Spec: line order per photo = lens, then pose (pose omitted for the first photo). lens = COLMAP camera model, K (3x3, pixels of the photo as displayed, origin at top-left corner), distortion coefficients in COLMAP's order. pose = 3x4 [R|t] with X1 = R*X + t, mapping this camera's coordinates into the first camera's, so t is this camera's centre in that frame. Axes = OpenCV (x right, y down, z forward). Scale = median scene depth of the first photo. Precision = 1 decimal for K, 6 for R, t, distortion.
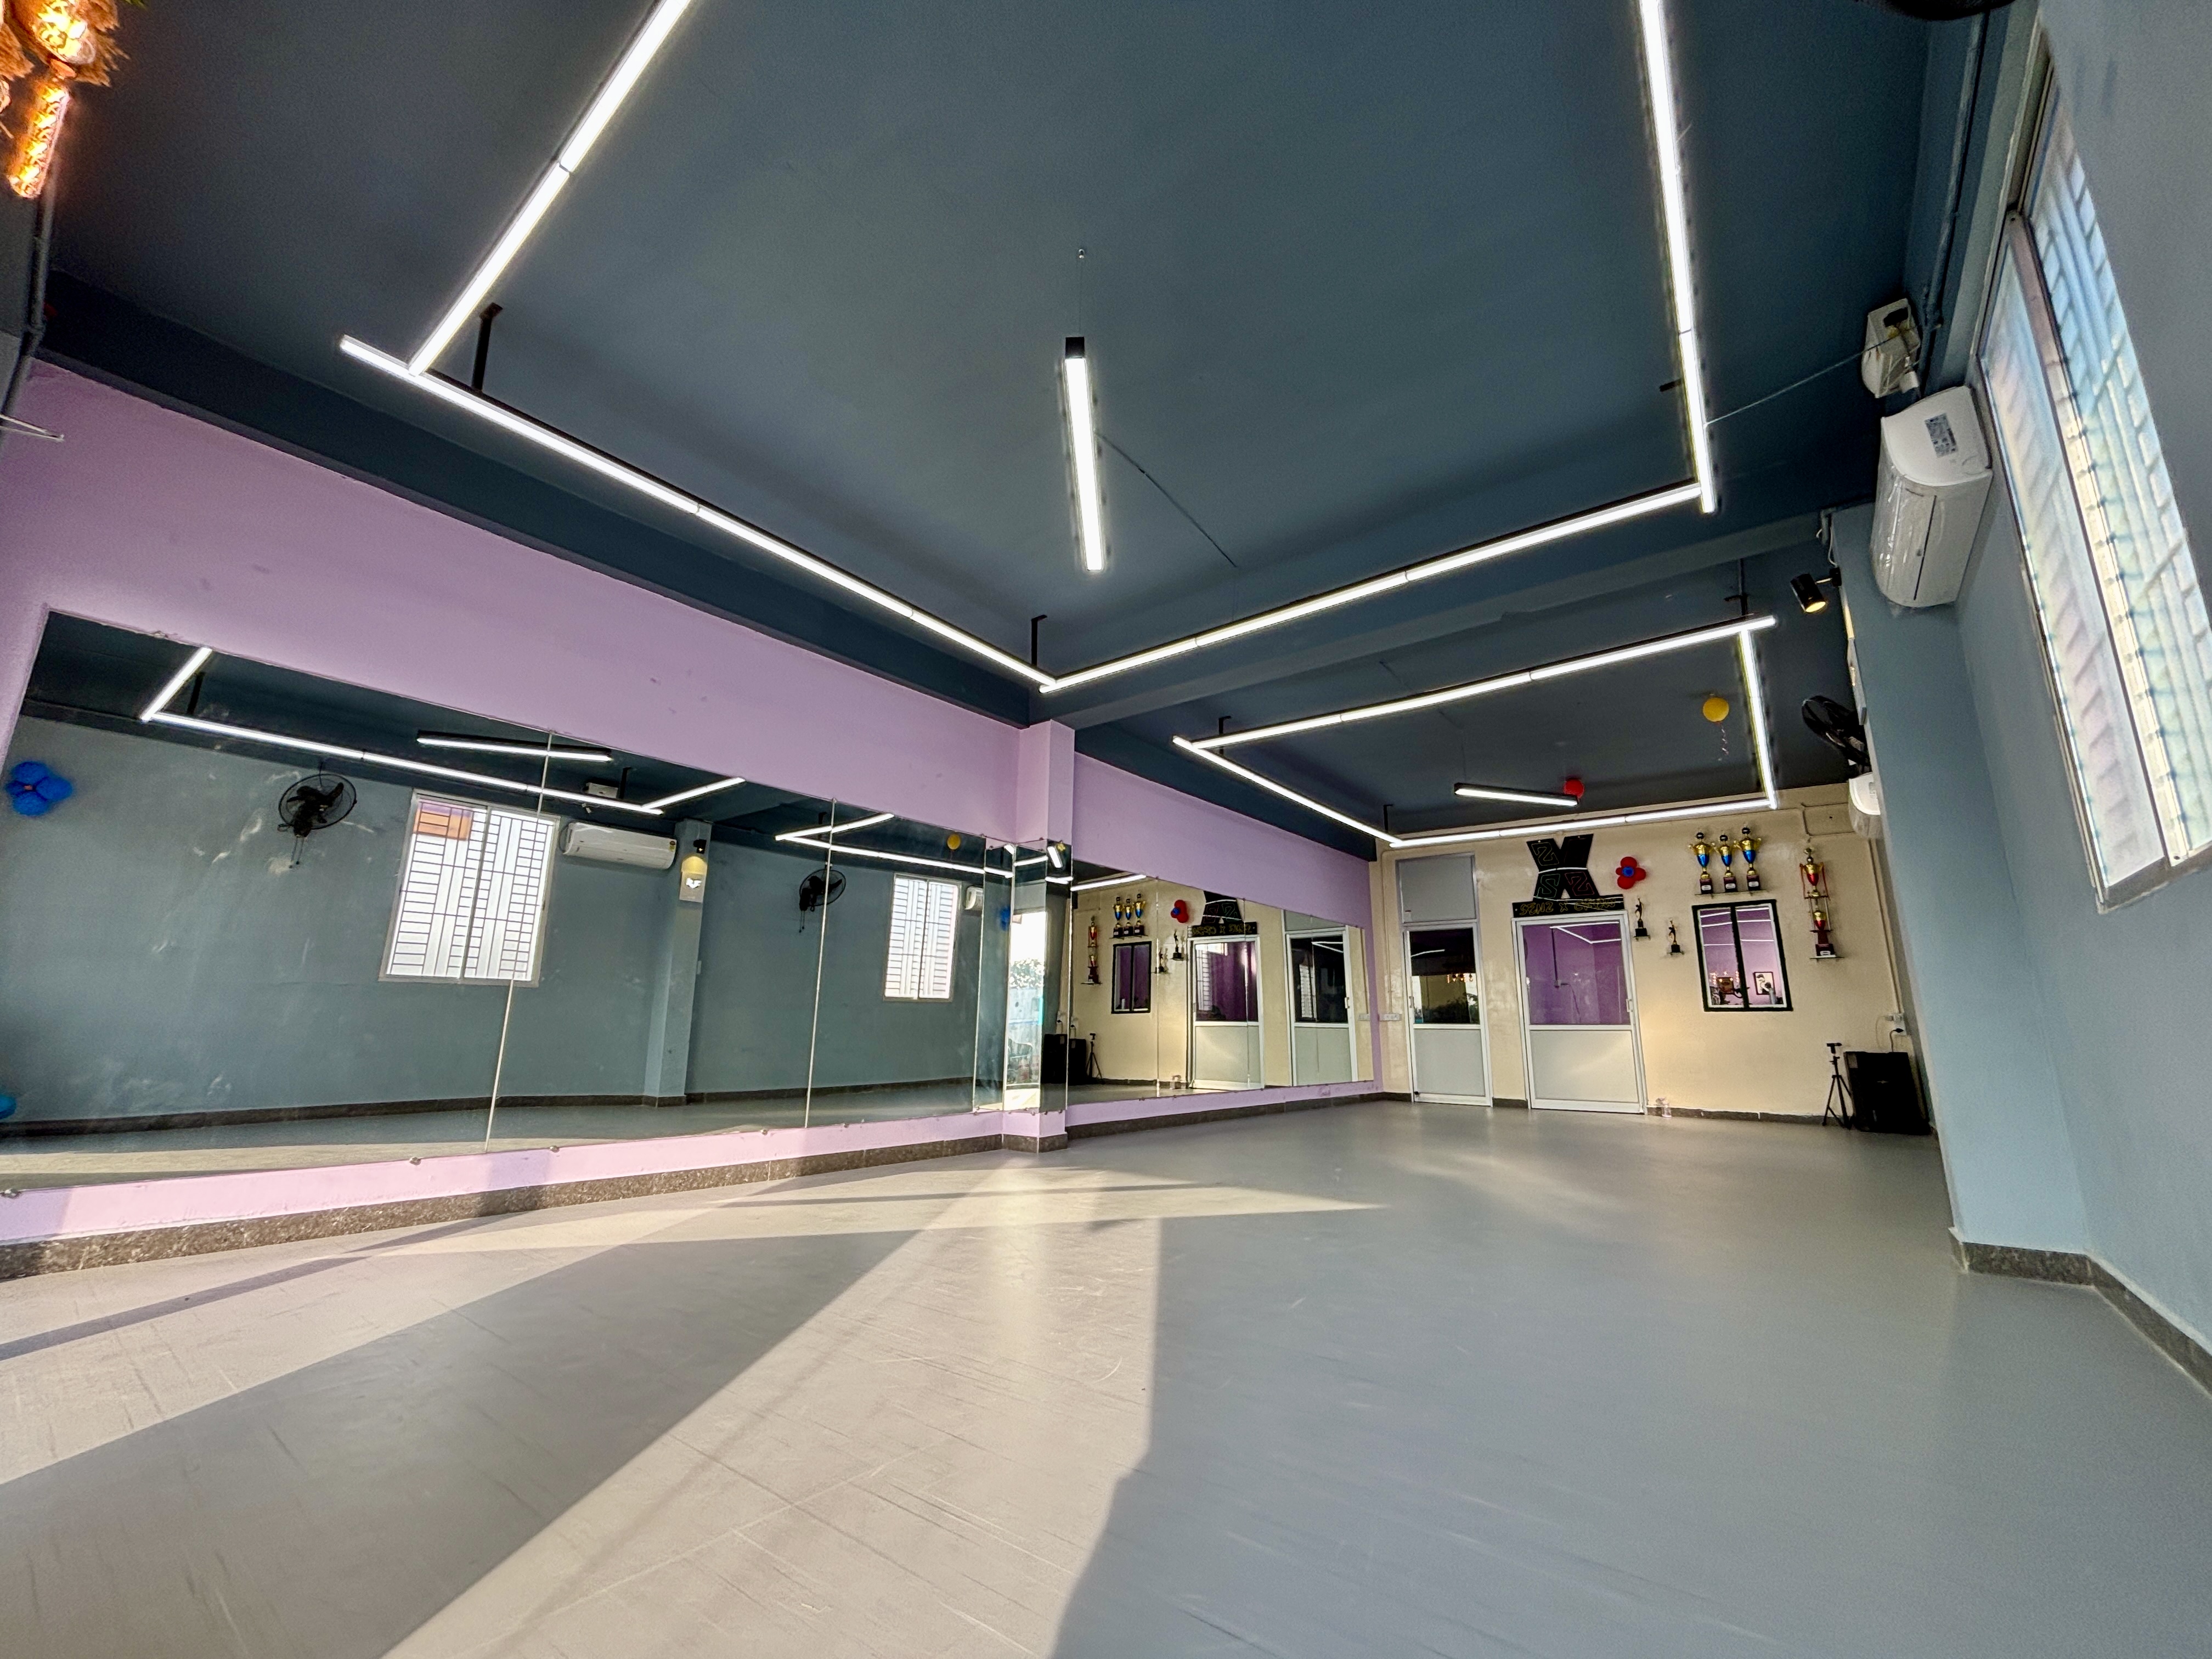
lens RADIAL K [[897.4, 0, 1103.3], [0, 897.4, 835.9], [0, 0, 1]] dist [0.004835, 0.000004]
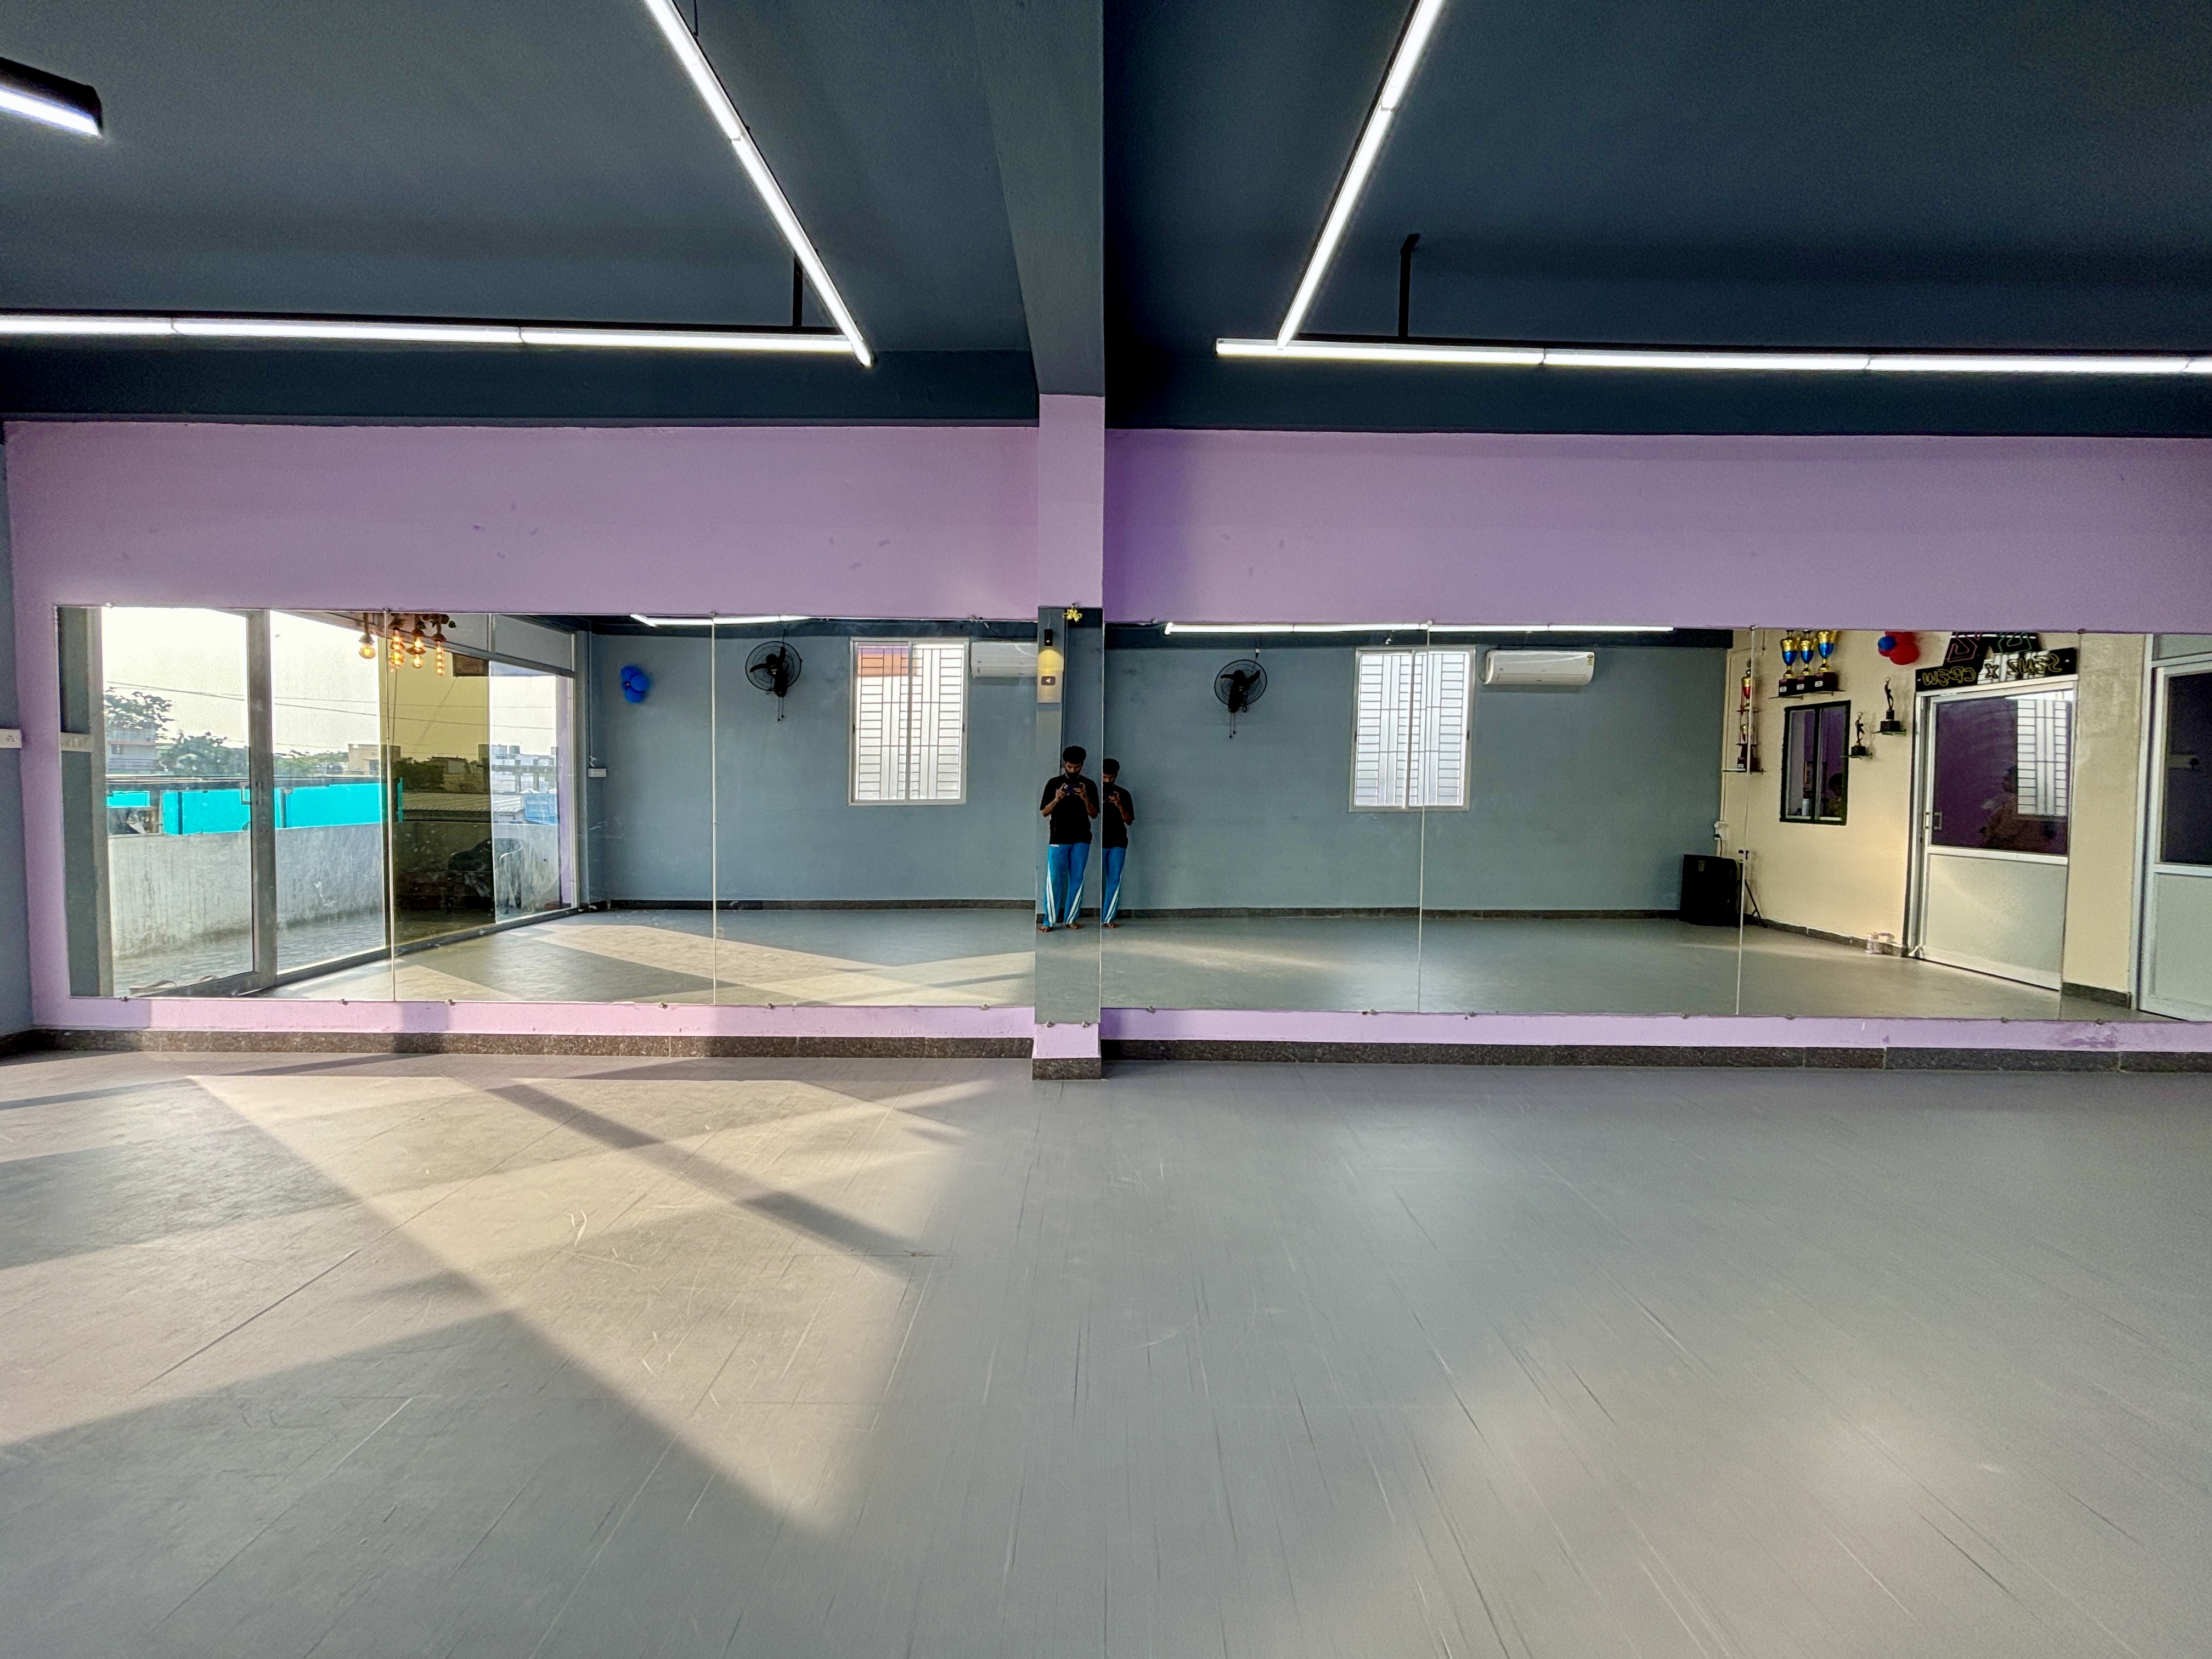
lens RADIAL K [[897.4, 0, 1114.5], [0, 897.4, 839.1], [0, 0, 1]] dist [0.004835, 0.000004]
pose [[0.624788, 0.028437, -0.780276, 0.359802], [0.167158, 0.971295, 0.169246, 0.051307], [0.762691, -0.236172, 0.602100, 0.489184]]
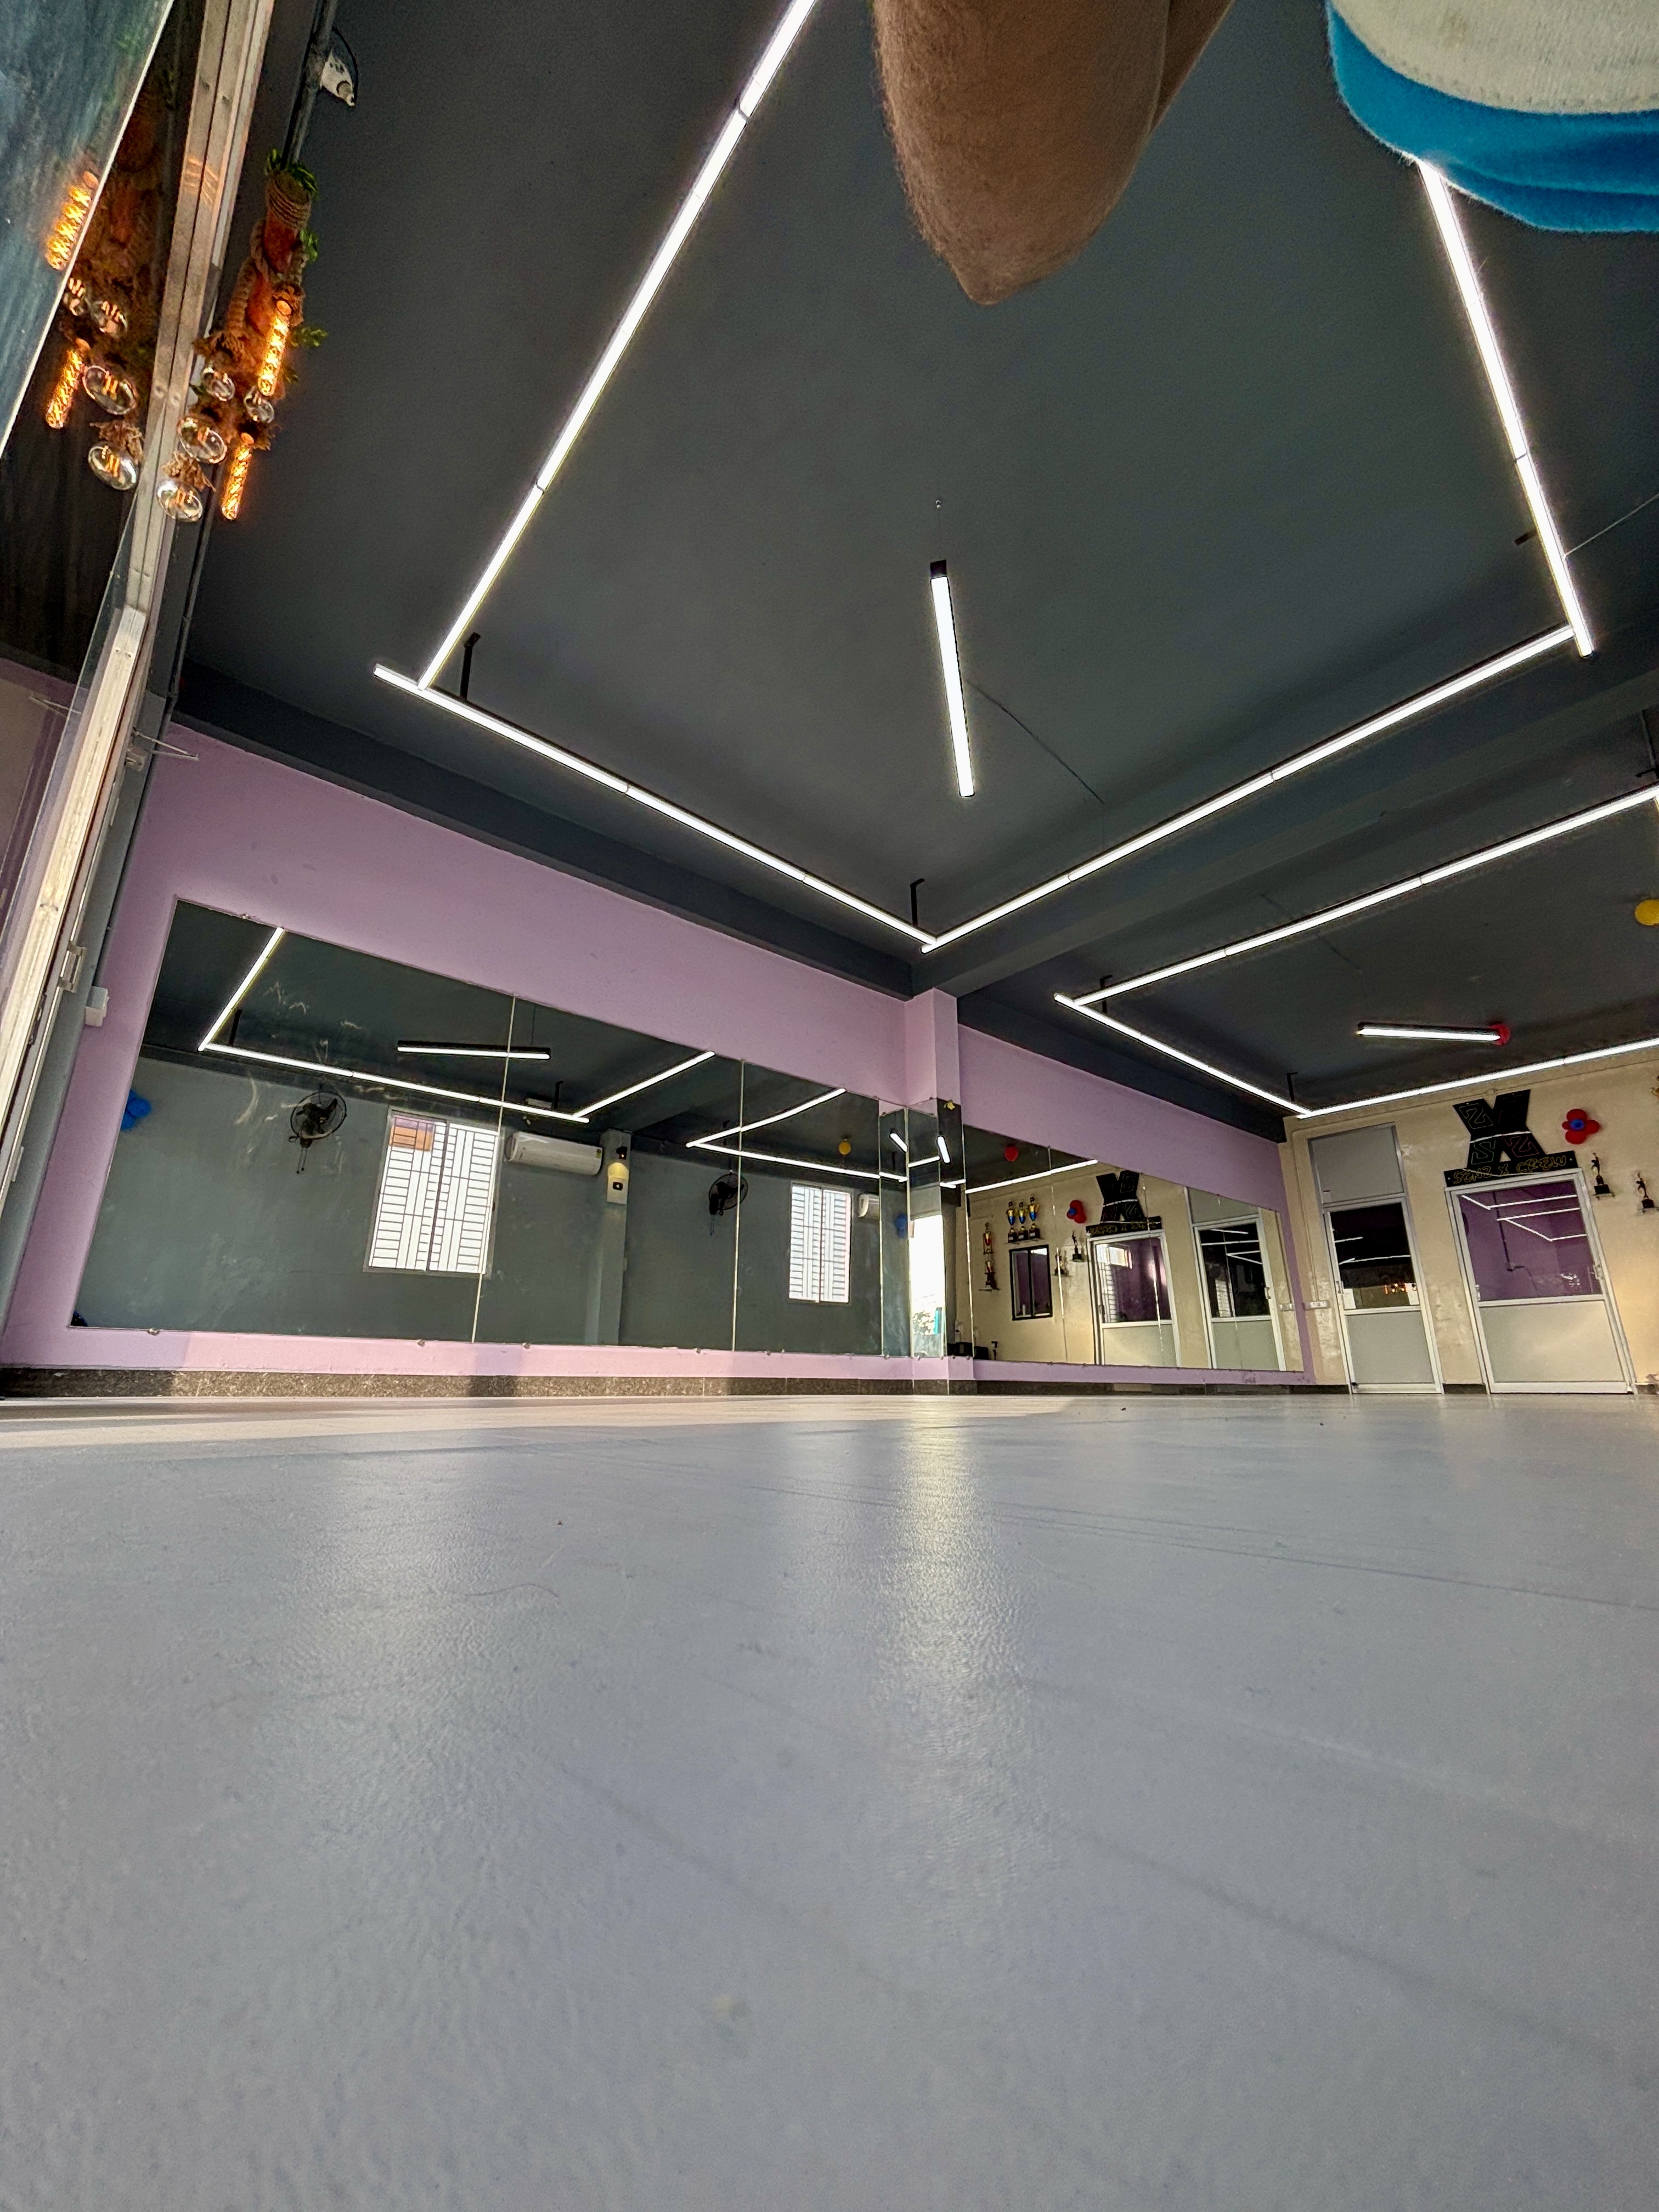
lens RADIAL K [[897.4, 0, 830.6], [0, 897.4, 1111.6], [0, 0, 1]] dist [0.004835, 0.000004]
pose [[0.982993, -0.070113, -0.169732, -0.006923], [0.055027, 0.994236, -0.092012, 0.087237], [0.175205, 0.081107, 0.981185, -0.038441]]
